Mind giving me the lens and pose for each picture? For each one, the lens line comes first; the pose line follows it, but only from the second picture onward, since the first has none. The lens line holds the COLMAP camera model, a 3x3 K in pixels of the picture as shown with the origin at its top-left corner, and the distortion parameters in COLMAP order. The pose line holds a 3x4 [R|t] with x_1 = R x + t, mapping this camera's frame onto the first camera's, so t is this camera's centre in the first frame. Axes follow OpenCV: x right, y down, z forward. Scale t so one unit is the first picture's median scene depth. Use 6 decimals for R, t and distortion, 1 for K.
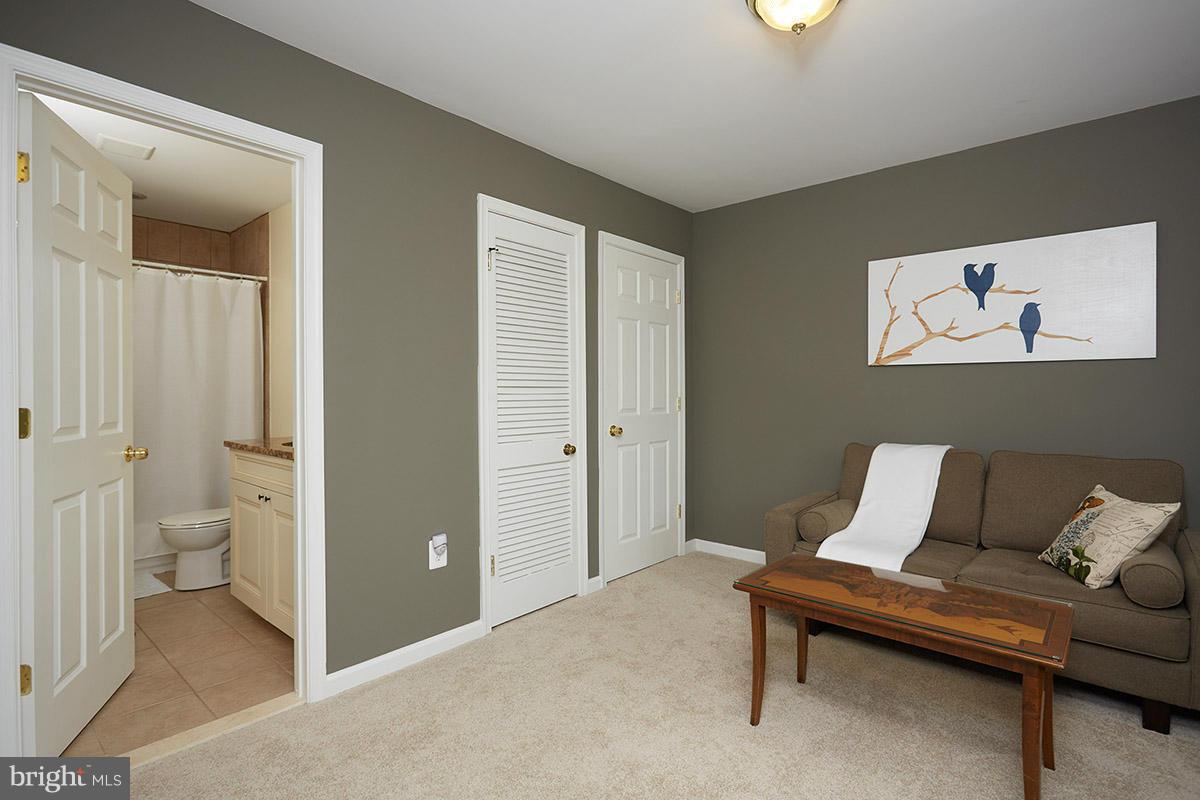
lens RADIAL K [[583.2, 0, 601.9], [0, 583.2, 392.5], [0, 0, 1]] dist [-0.001386, -0.000943]
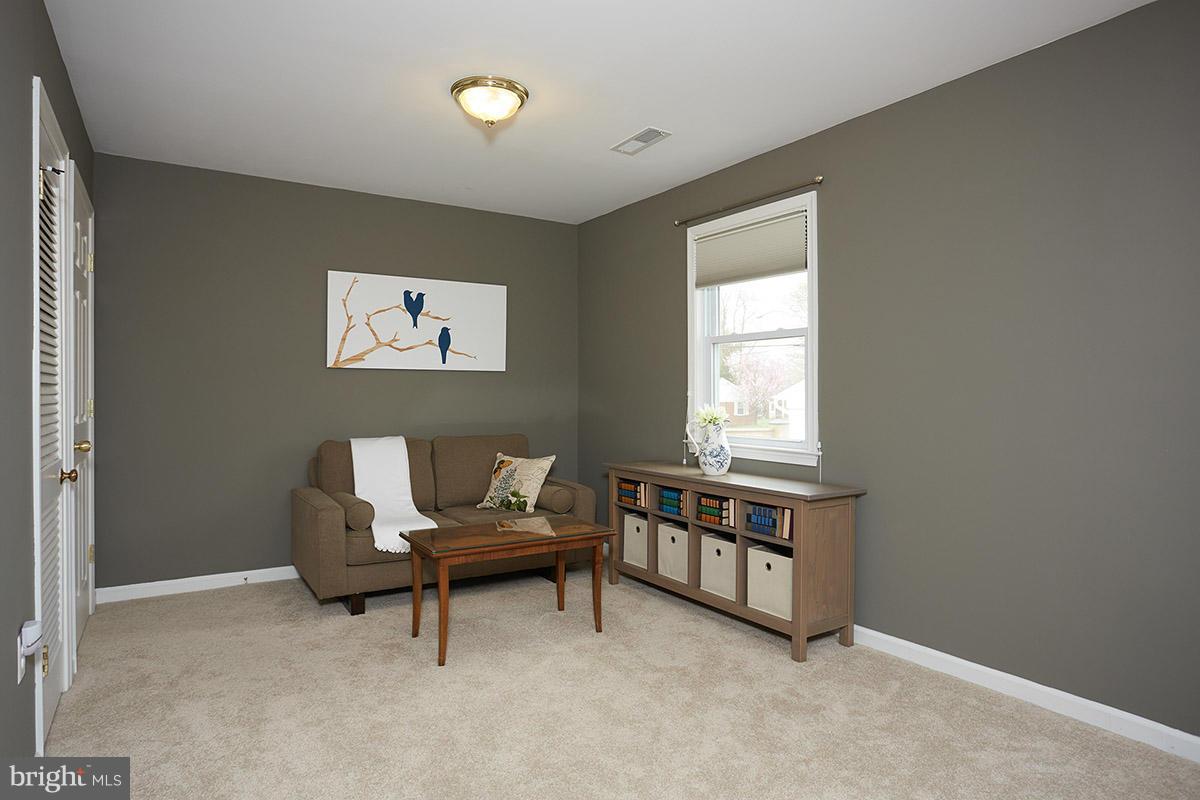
lens RADIAL K [[672.7, 0, 599.6], [0, 672.7, 391.3], [0, 0, 1]] dist [-0.084777, 0.055865]
pose [[0.286123, 0.005872, 0.958175, -0.625469], [0.002957, 0.999971, -0.007011, 0.007867], [-0.958188, 0.004839, 0.286097, 0.194161]]
